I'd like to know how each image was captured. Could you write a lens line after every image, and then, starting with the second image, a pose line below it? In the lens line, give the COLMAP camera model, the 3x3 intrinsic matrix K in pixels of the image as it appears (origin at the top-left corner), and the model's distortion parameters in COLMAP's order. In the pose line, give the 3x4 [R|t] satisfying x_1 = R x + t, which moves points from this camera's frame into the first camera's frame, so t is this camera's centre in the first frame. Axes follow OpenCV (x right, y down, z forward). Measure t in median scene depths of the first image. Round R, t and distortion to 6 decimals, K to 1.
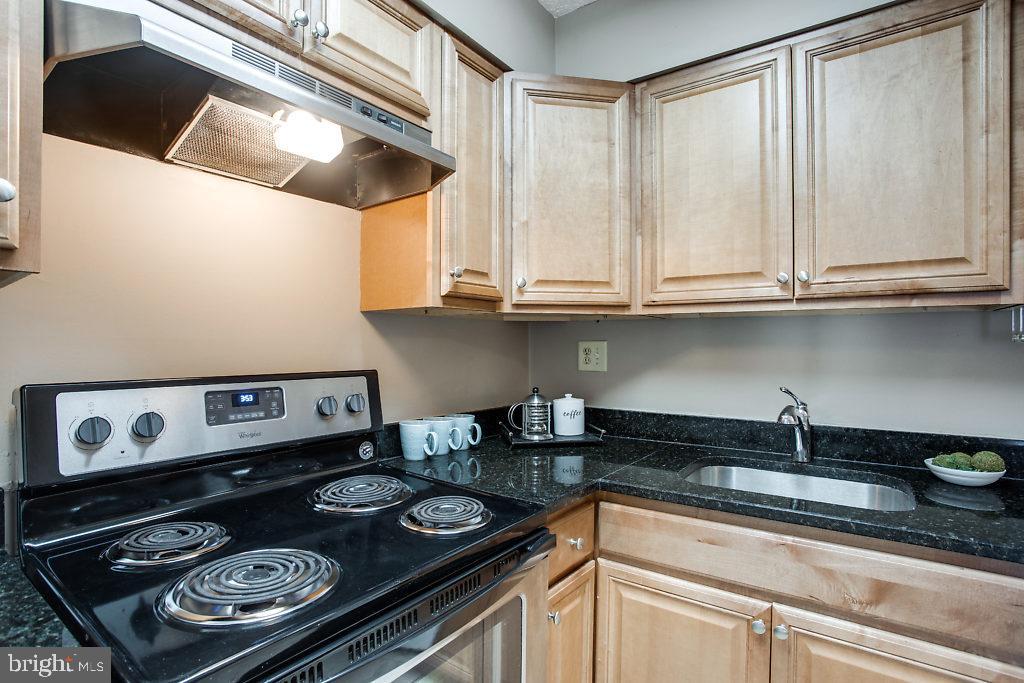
lens RADIAL K [[499.9, 0, 509.1], [0, 499.9, 344.8], [0, 0, 1]] dist [-0.071078, 0.032047]
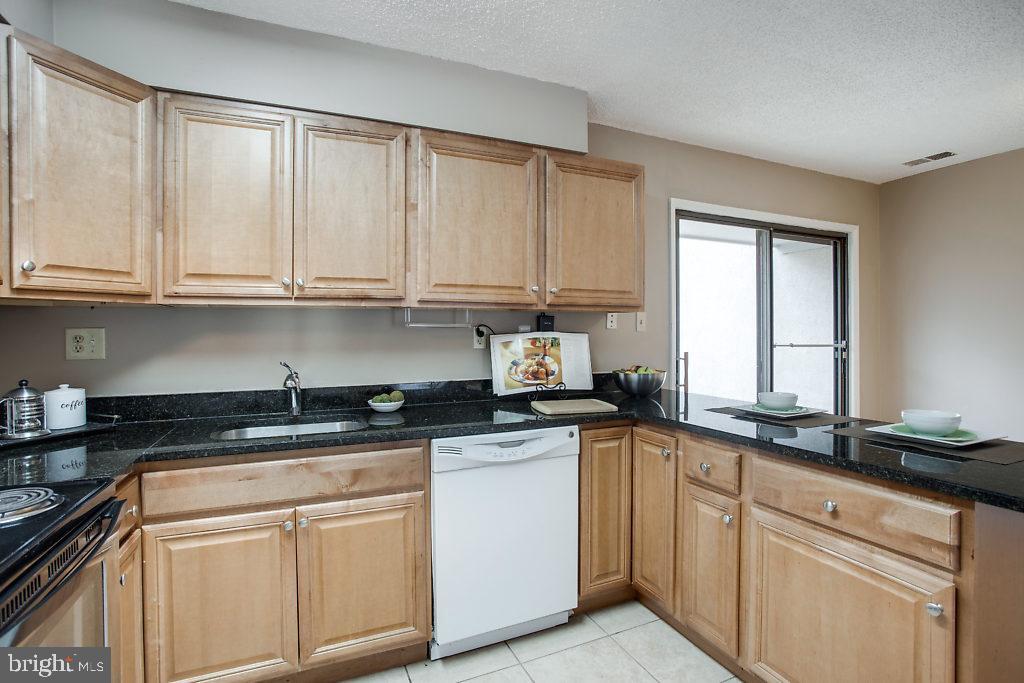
lens RADIAL K [[500.3, 0, 509.7], [0, 500.3, 336.3], [0, 0, 1]] dist [-0.067710, 0.031805]
pose [[0.506566, -0.017886, 0.862015, -0.320757], [0.006976, 0.999837, 0.016646, -0.002077], [-0.862173, -0.002419, 0.506609, -0.247938]]
